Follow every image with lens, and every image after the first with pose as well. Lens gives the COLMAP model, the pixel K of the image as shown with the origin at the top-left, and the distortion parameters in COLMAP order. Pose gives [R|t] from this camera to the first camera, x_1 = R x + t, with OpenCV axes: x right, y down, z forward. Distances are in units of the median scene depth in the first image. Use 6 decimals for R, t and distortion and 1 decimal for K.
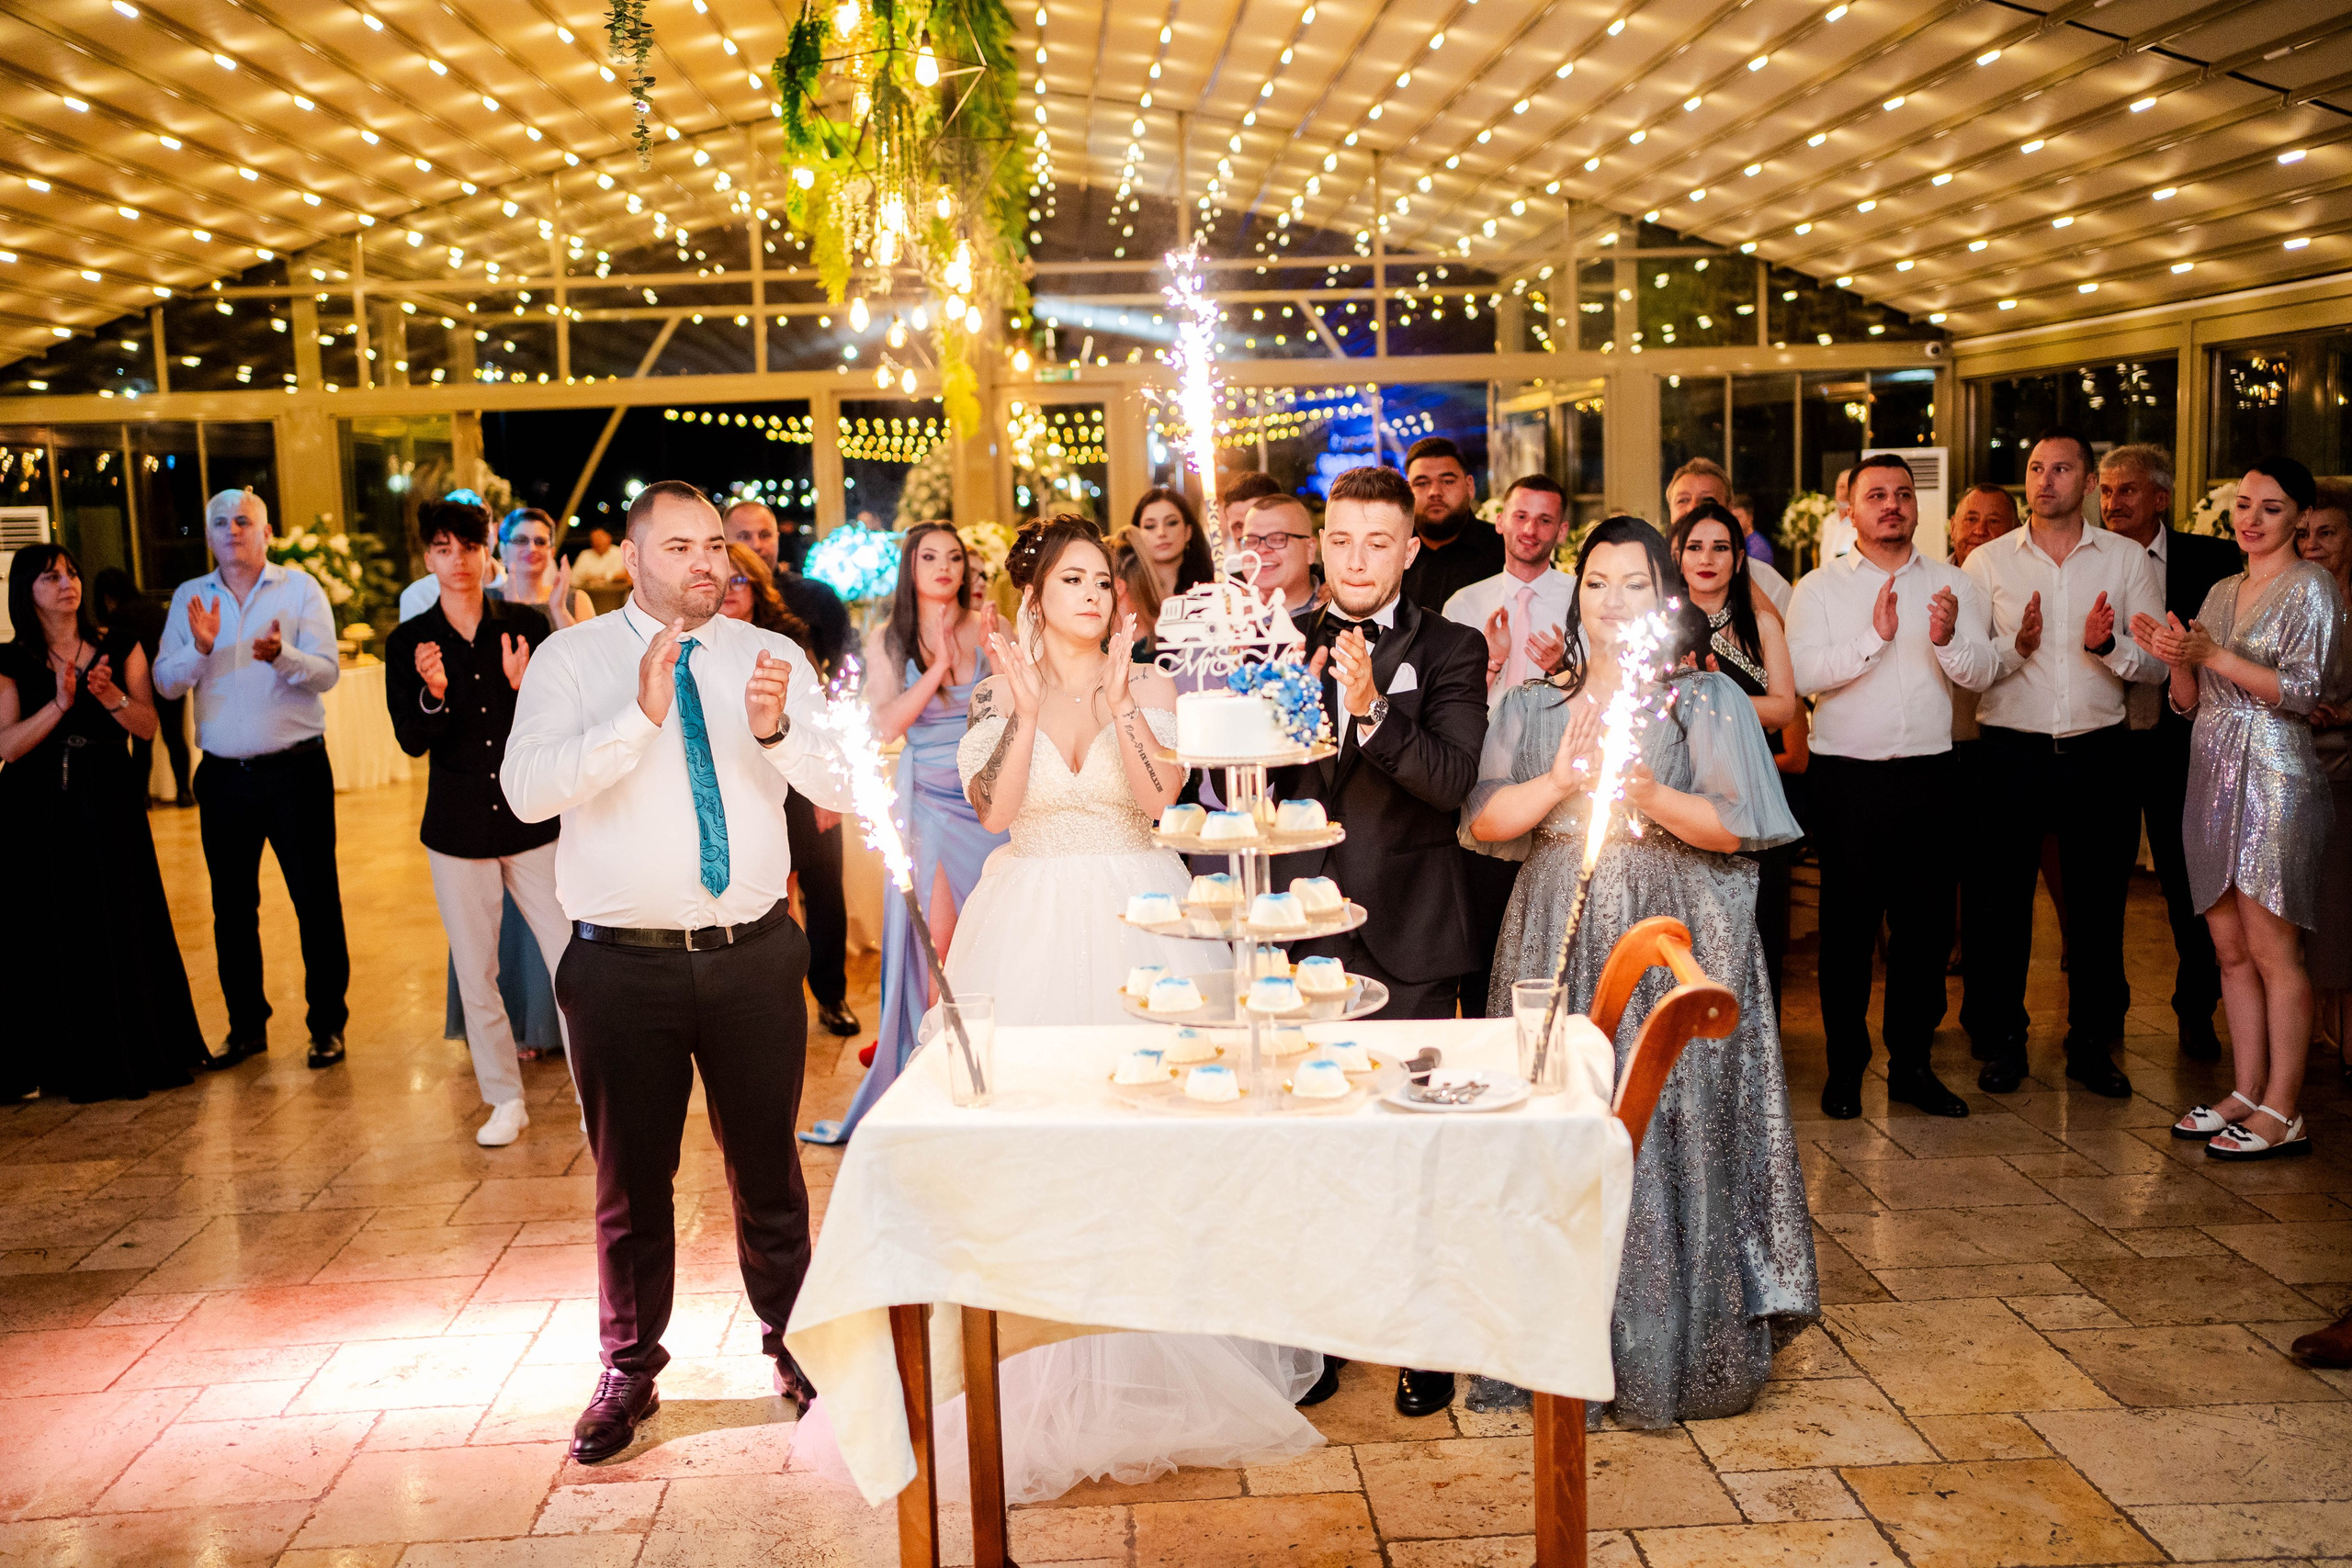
lens RADIAL K [[2365.9, 0, 1186.1], [0, 2365.9, 823.0], [0, 0, 1]] dist [-0.101916, 0.204849]
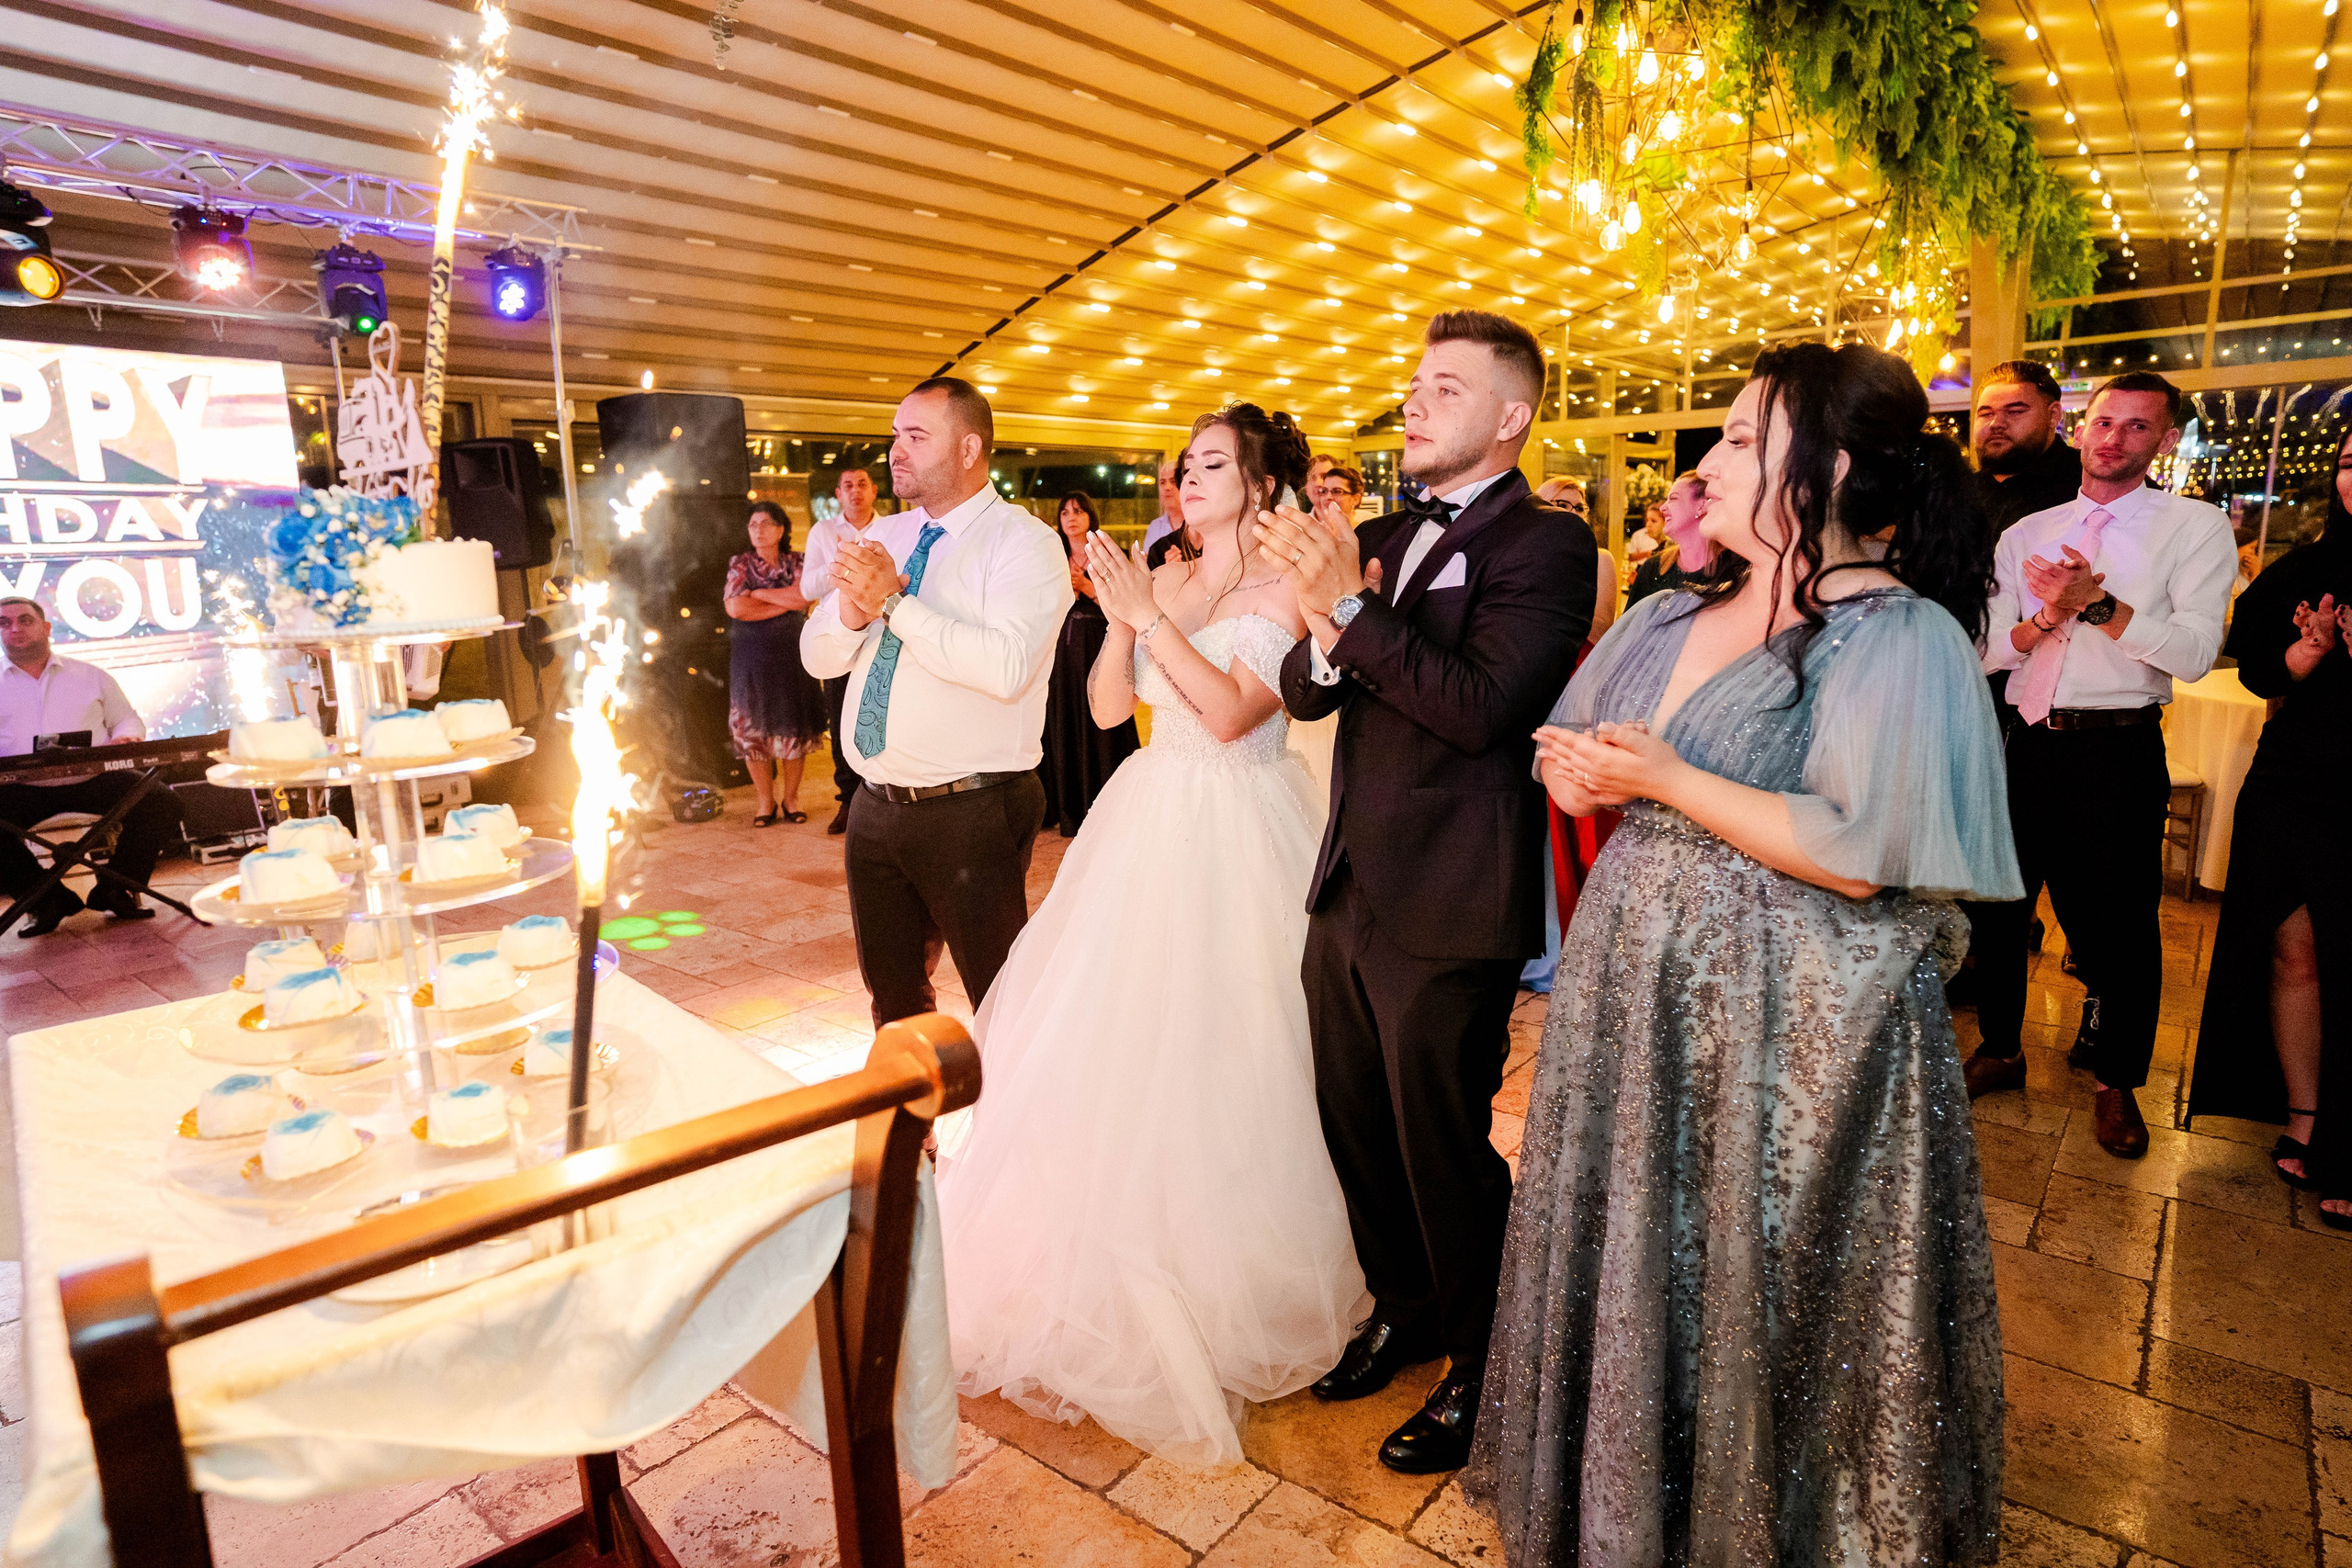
lens RADIAL K [[1323.6, 0, 1170.2], [0, 1323.6, 788.0], [0, 0, 1]] dist [-0.049029, 0.040655]
pose [[0.745033, 0.130377, -0.654162, 0.074324], [-0.083087, 0.991213, 0.102924, -0.007051], [0.661832, -0.022329, 0.749319, 0.145194]]
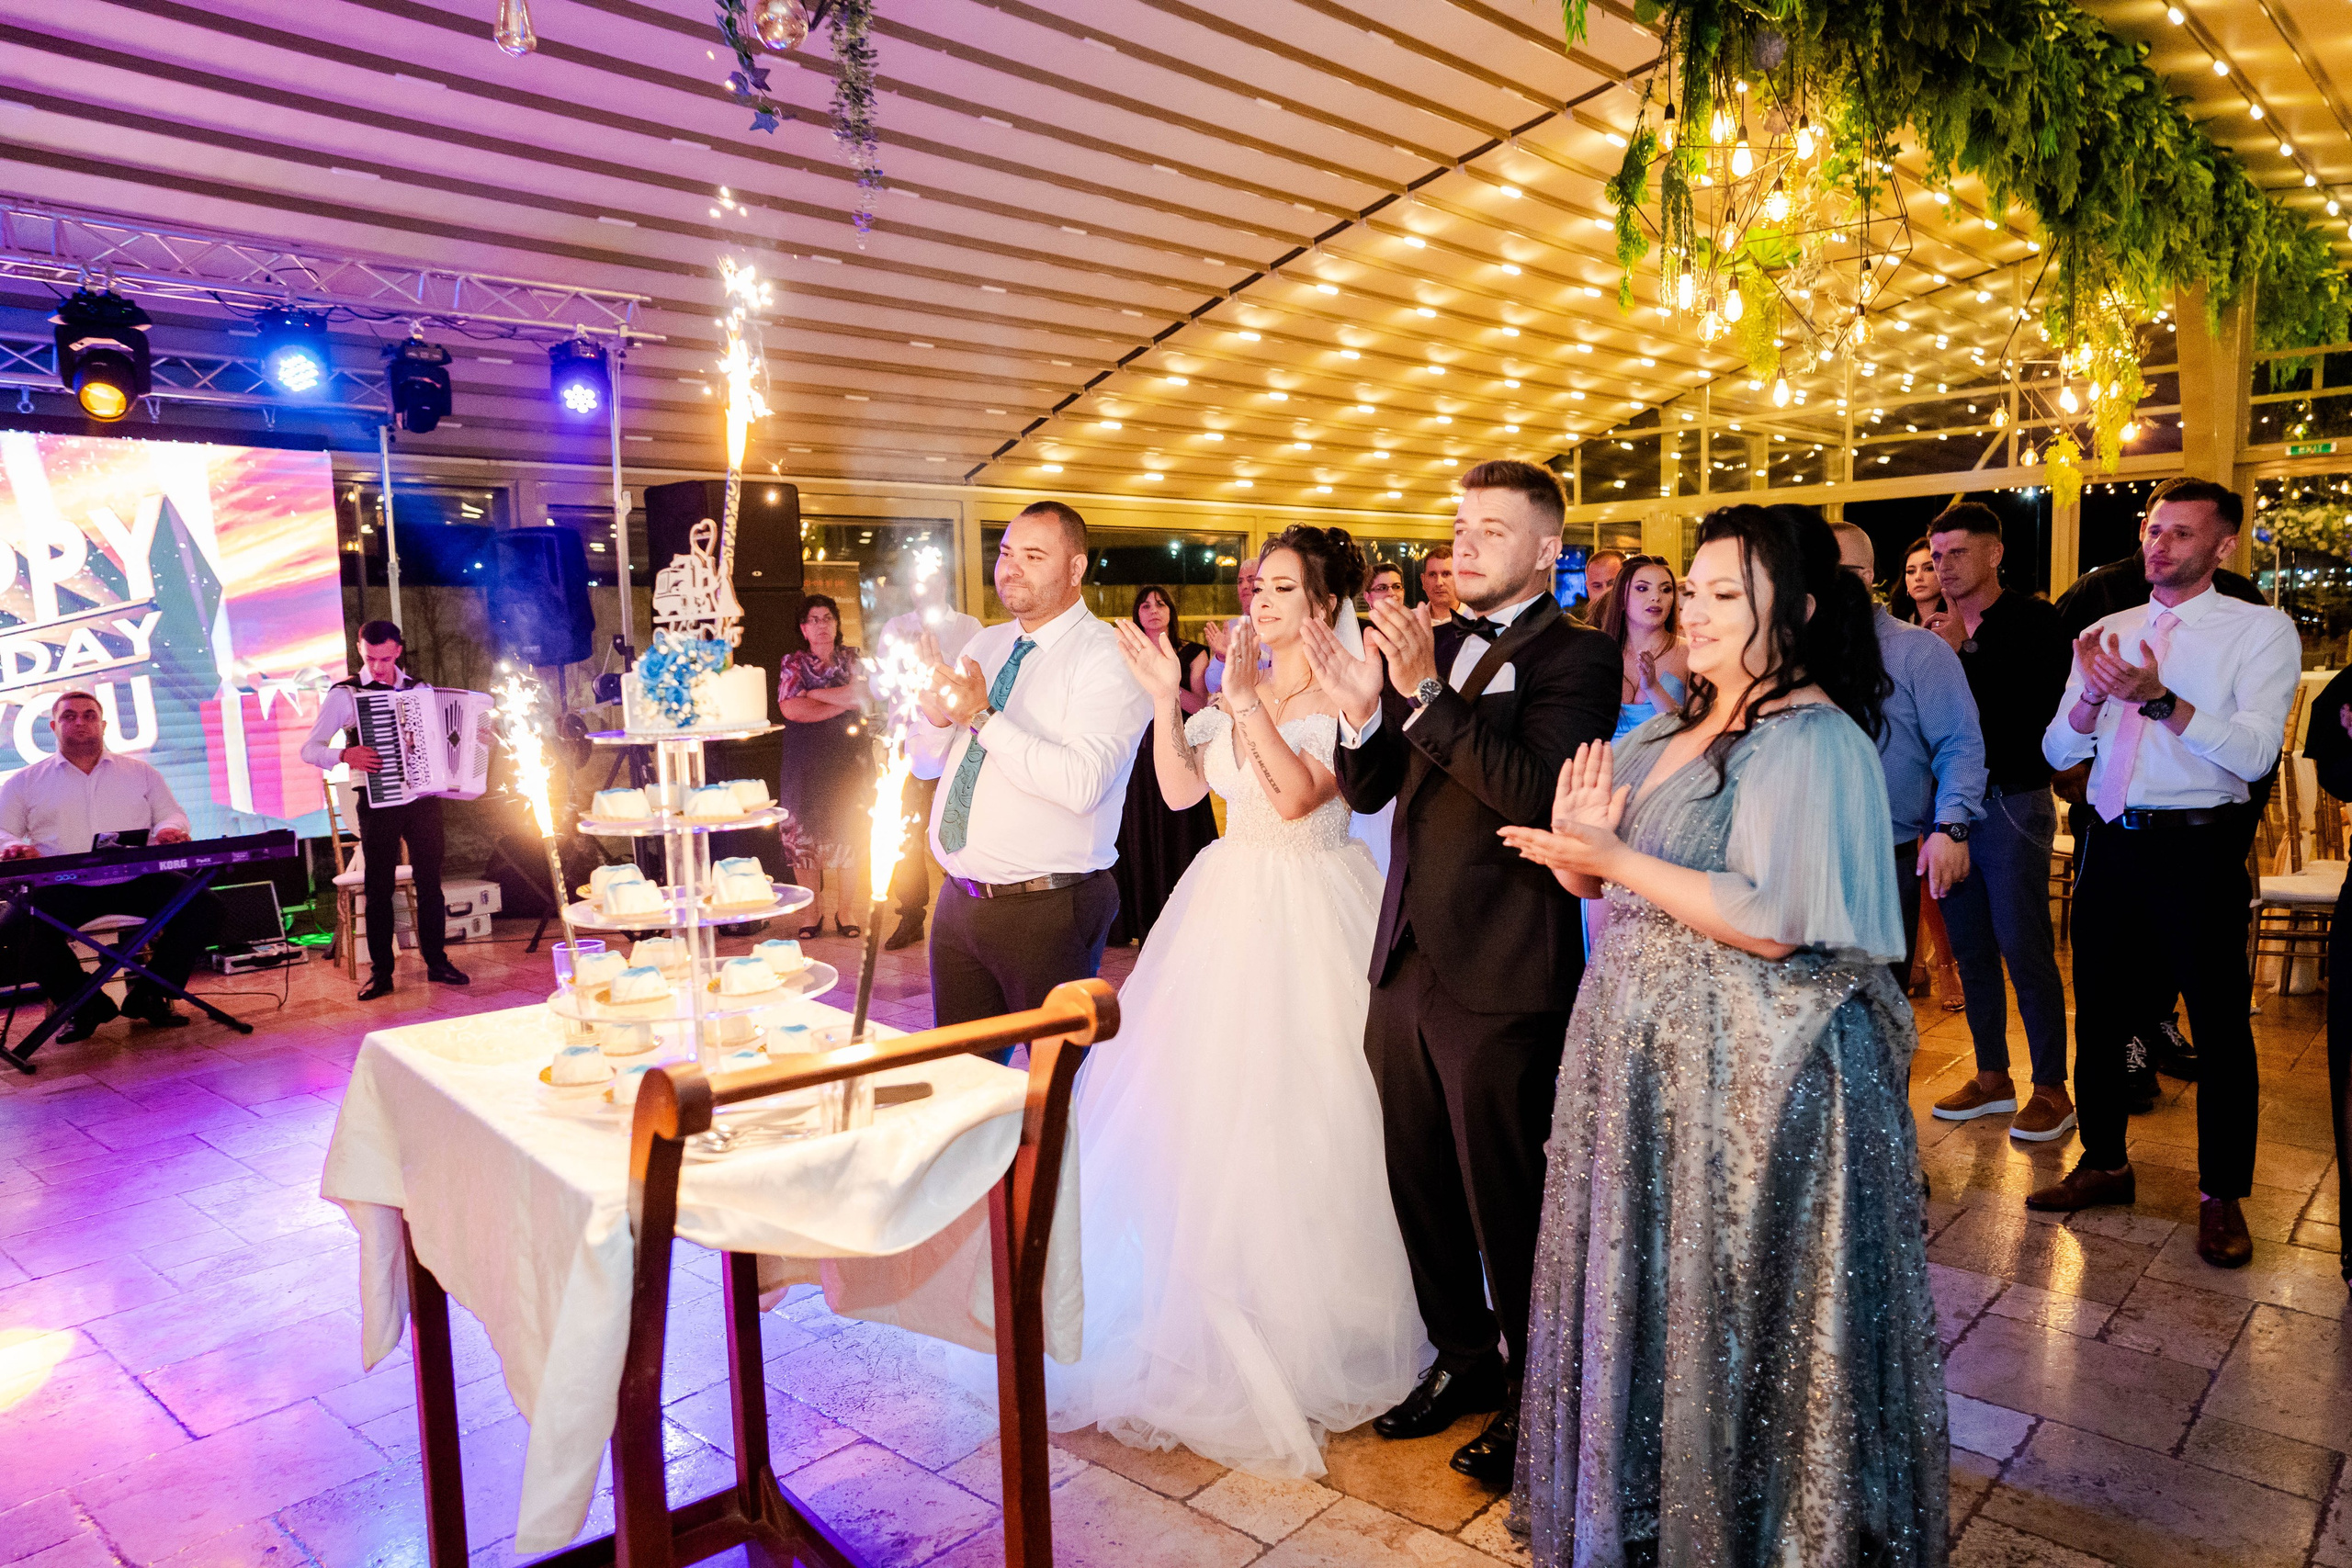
lens RADIAL K [[1577.6, 0, 1176.0], [0, 1577.6, 784.0], [0, 0, 1]] dist [-0.001089, 0.040533]
pose [[0.710932, 0.076455, -0.699092, 0.103566], [-0.086058, 0.996060, 0.021417, -0.006423], [0.697975, 0.044936, 0.714710, 0.113413]]
